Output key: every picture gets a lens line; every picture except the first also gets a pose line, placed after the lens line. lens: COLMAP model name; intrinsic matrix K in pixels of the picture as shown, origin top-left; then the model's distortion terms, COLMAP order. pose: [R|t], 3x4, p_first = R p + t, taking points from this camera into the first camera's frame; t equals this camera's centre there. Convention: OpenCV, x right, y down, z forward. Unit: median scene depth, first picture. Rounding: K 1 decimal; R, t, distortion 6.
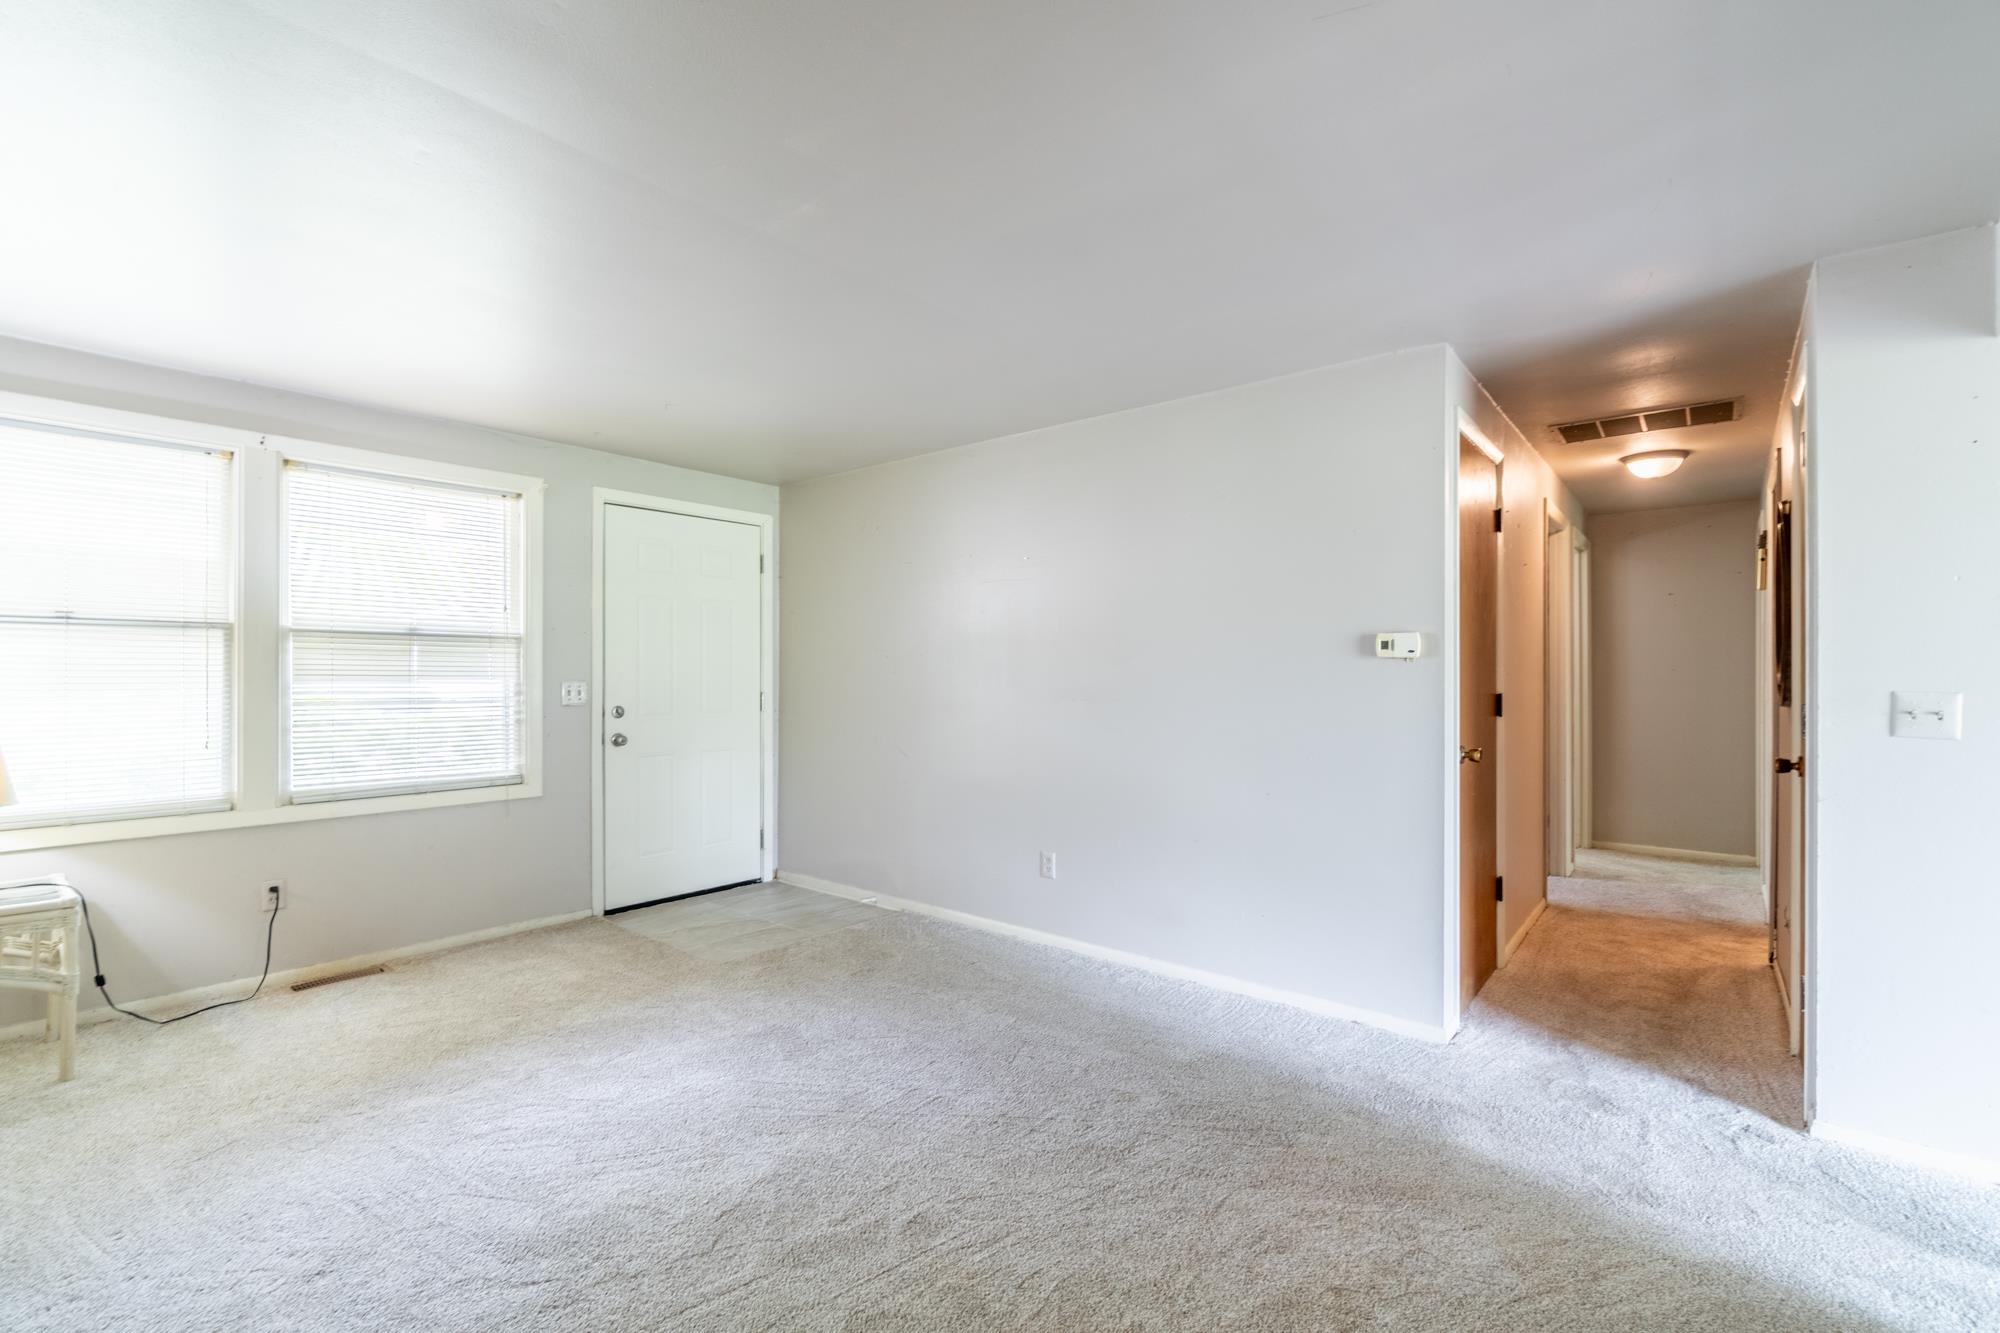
lens RADIAL K [[882.7, 0, 990.3], [0, 882.7, 670.9], [0, 0, 1]] dist [-0.003901, -0.000170]
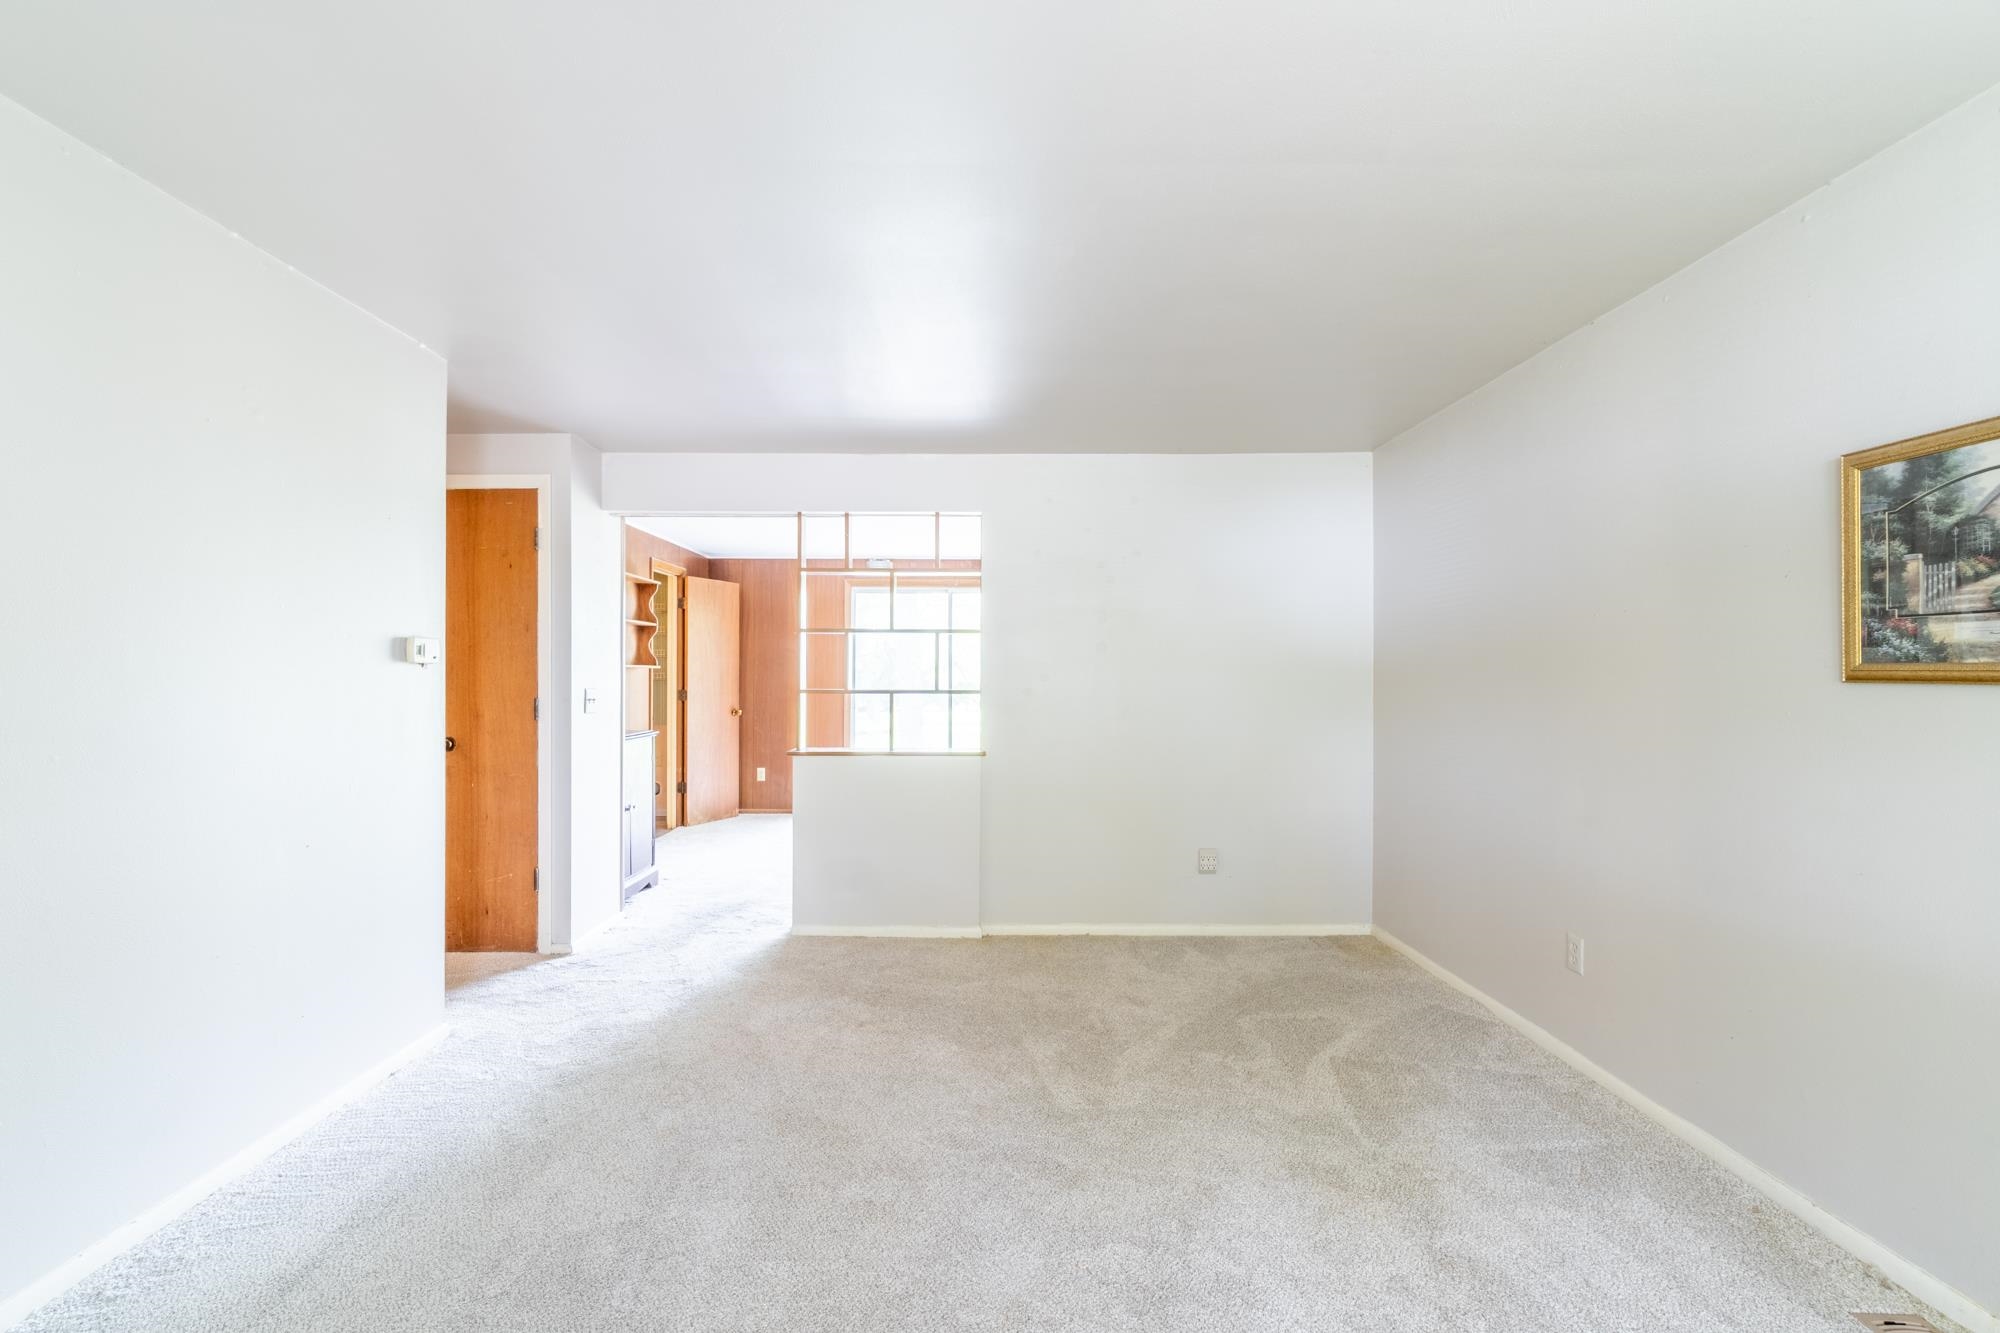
lens RADIAL K [[870.8, 0, 984.9], [0, 870.8, 674.7], [0, 0, 1]] dist [-0.002588, -0.000273]
pose [[-0.638141, 0.000511, 0.769920, -0.527465], [-0.001064, 0.999998, -0.001545, -0.002792], [-0.769919, -0.001806, -0.638139, 0.900519]]
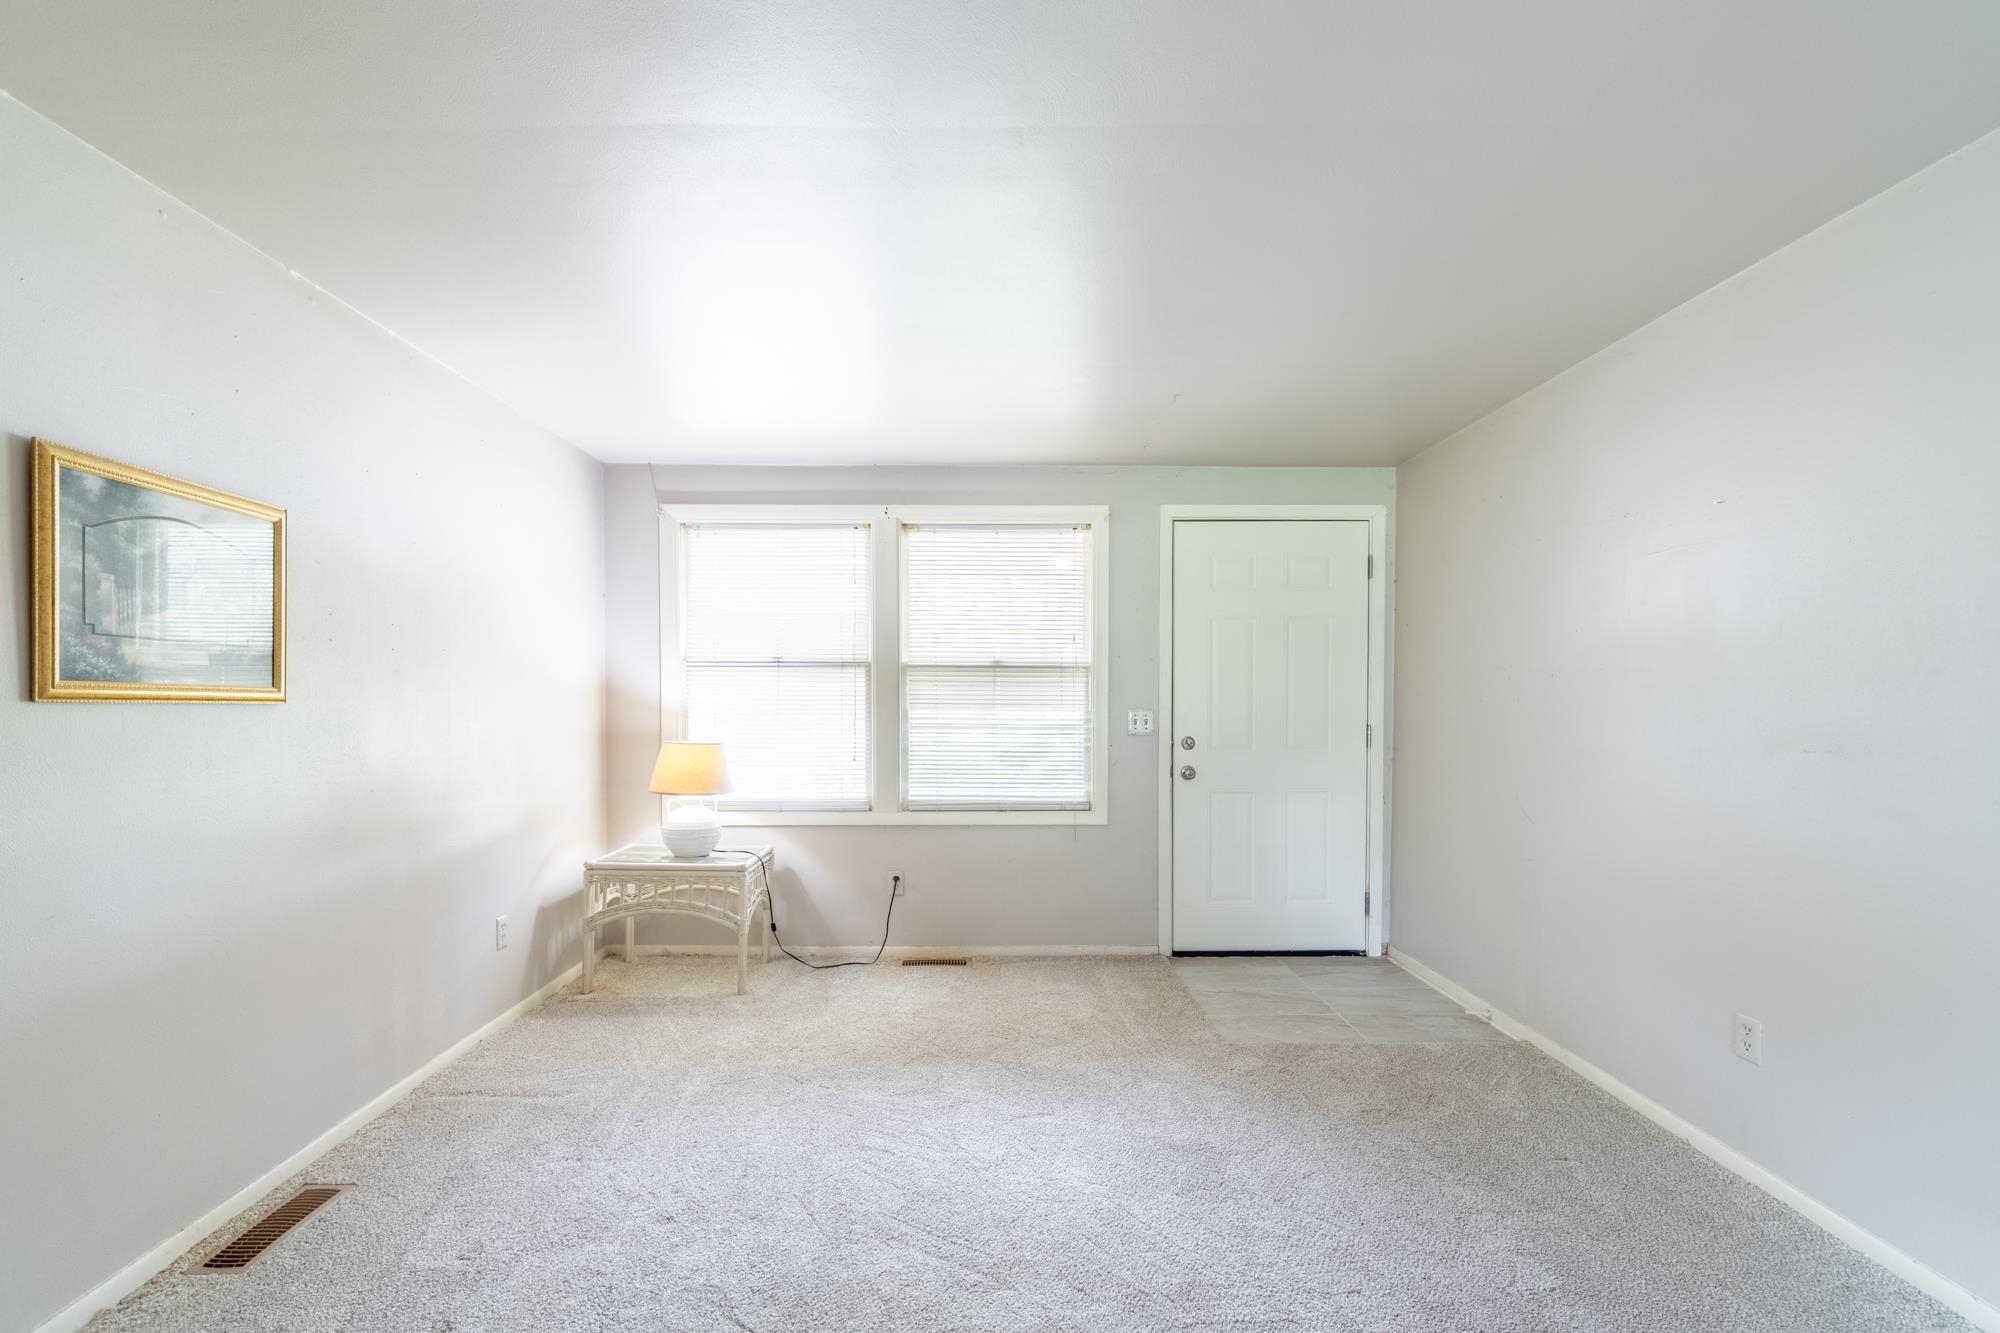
lens RADIAL K [[888.1, 0, 991.0], [0, 888.1, 724.1], [0, 0, 1]] dist [-0.002952, -0.000288]
pose [[0.650643, 0.018324, -0.759162, 0.185991], [0.002695, 0.999647, 0.026439, 0.001036], [0.759379, -0.019248, 0.650364, 0.272822]]
